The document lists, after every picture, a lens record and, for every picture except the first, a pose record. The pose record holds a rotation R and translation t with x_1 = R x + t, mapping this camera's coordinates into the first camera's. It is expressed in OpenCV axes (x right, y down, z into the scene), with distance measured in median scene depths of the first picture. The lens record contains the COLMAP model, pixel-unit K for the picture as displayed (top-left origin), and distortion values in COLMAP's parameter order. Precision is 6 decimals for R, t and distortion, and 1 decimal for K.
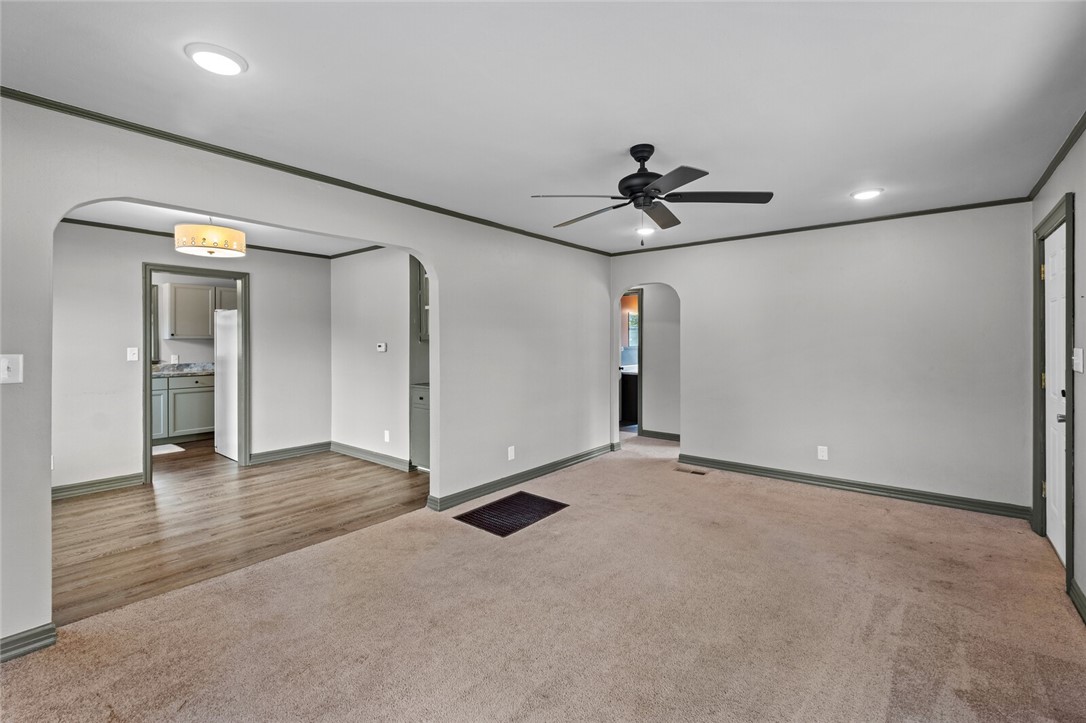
lens RADIAL K [[477.5, 0, 545.1], [0, 477.5, 341.4], [0, 0, 1]] dist [0.000076, -0.000380]
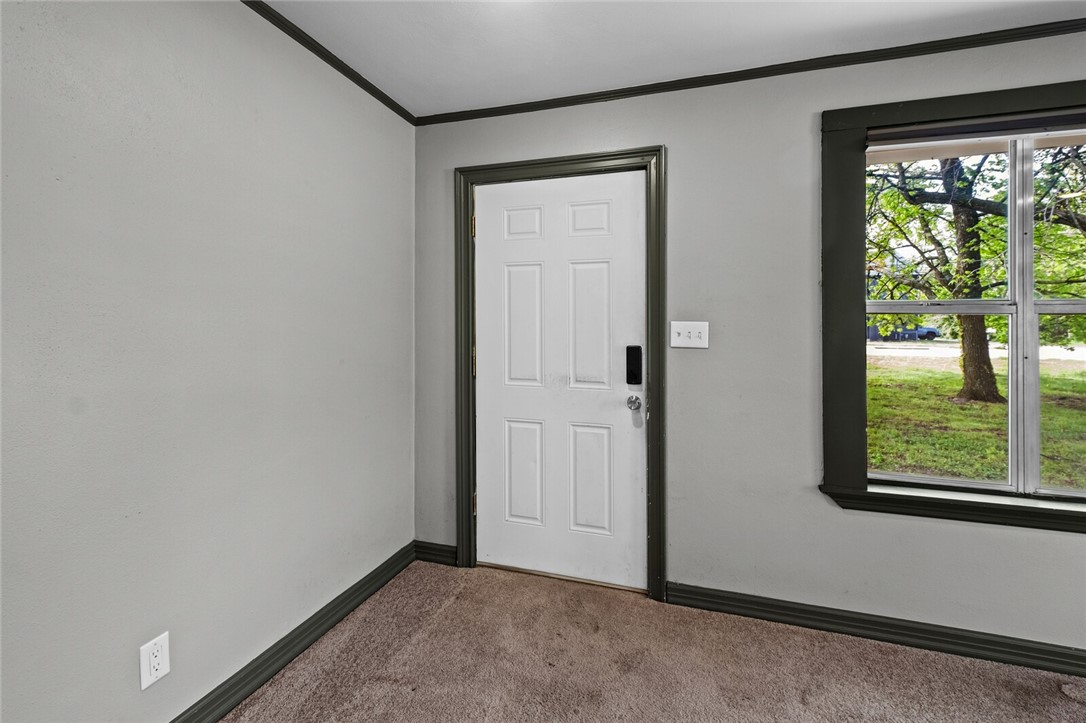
lens RADIAL K [[494.7, 0, 536.0], [0, 494.7, 322.5], [0, 0, 1]] dist [0.003260, 0.000576]
pose [[-0.343981, 0.001937, 0.938975, 0.273981], [-0.001323, 0.999996, -0.002547, 0.016049], [-0.938976, -0.002119, -0.343977, 1.297376]]
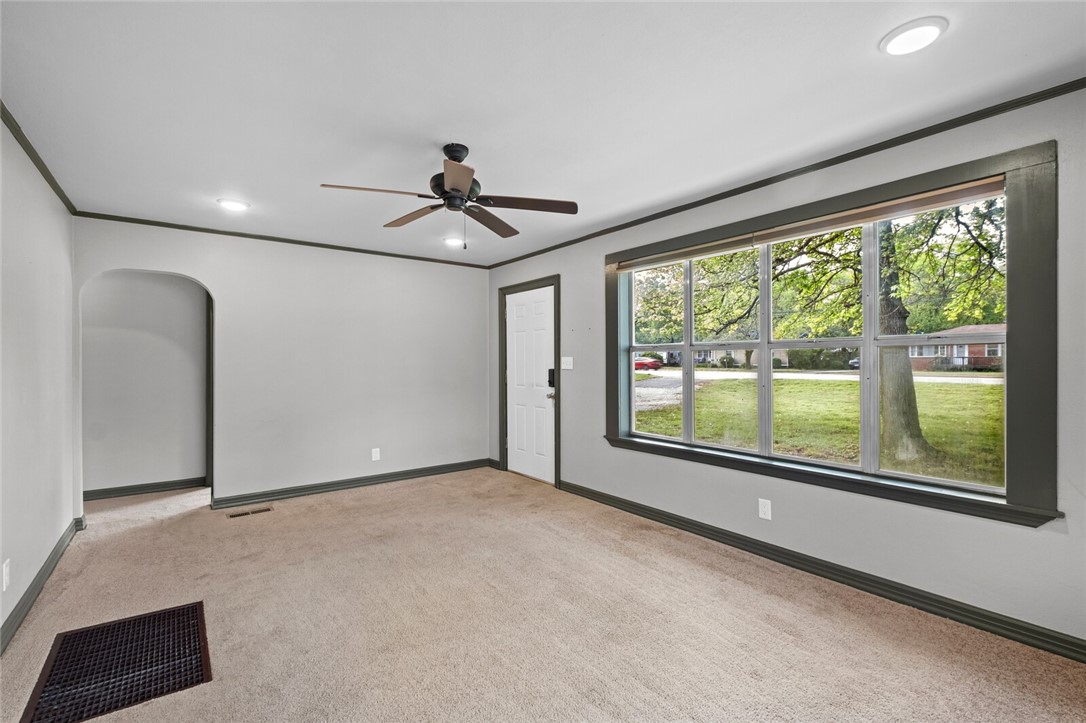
lens RADIAL K [[477.2, 0, 543.0], [0, 477.2, 361.5], [0, 0, 1]] dist [0.001808, 0.000077]
pose [[0.241143, 0.001638, 0.970488, -0.609560], [0.005607, 0.999980, -0.003081, 0.030801], [-0.970473, 0.006185, 0.241129, 0.514859]]
